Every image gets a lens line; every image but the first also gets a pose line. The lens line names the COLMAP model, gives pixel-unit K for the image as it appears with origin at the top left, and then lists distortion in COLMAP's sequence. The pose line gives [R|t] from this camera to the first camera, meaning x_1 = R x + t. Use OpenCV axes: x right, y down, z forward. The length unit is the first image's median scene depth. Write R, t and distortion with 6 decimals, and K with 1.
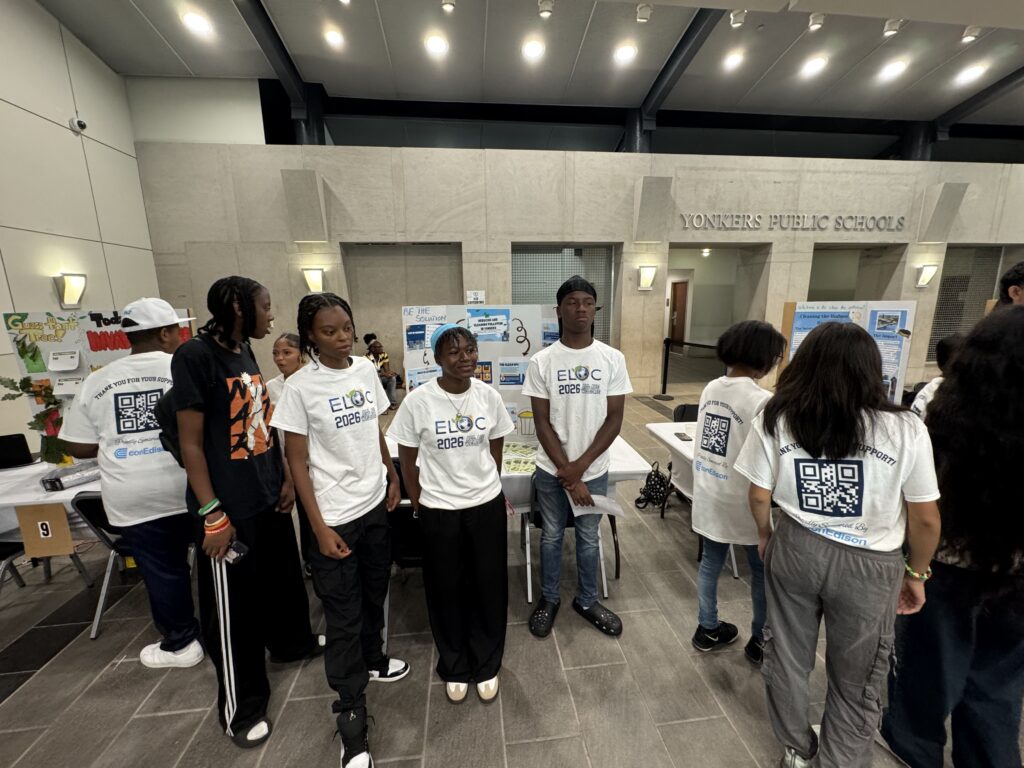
lens RADIAL K [[417.4, 0, 511.0], [0, 417.4, 383.8], [0, 0, 1]] dist [-0.004210, -0.000592]
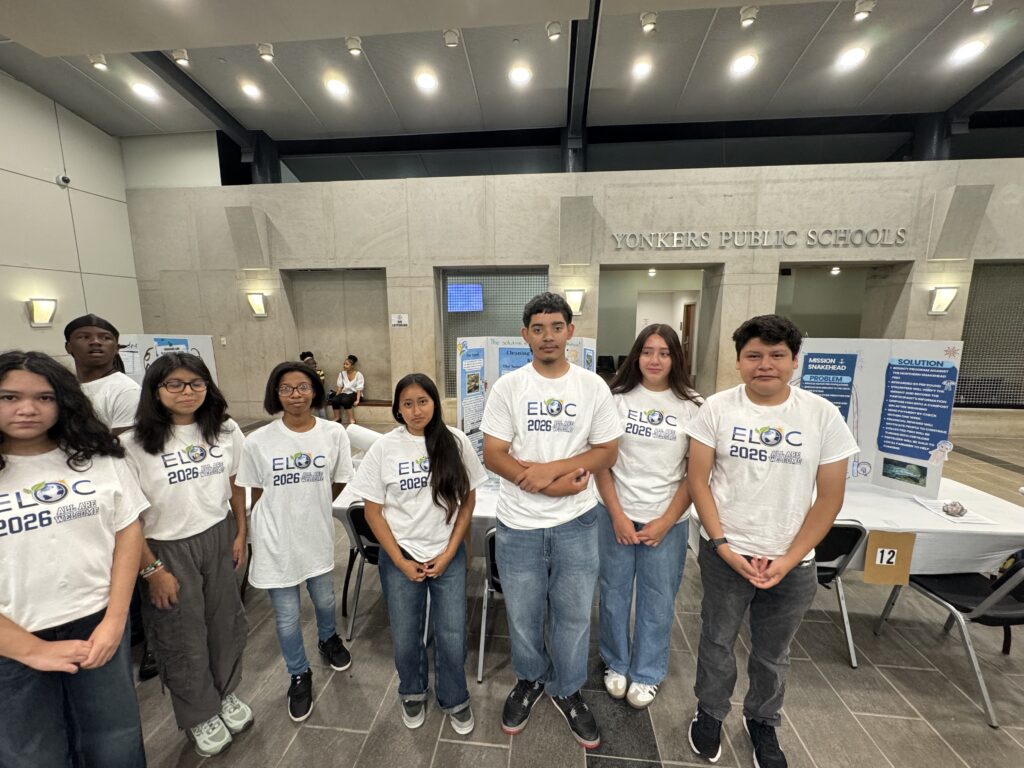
lens RADIAL K [[417.4, 0, 511.3], [0, 417.4, 384.4], [0, 0, 1]] dist [-0.004210, -0.000592]
pose [[0.977238, 0.045405, -0.207228, 0.404233], [-0.053791, 0.997938, -0.035011, -0.029191], [0.205211, 0.045361, 0.977666, 0.061834]]
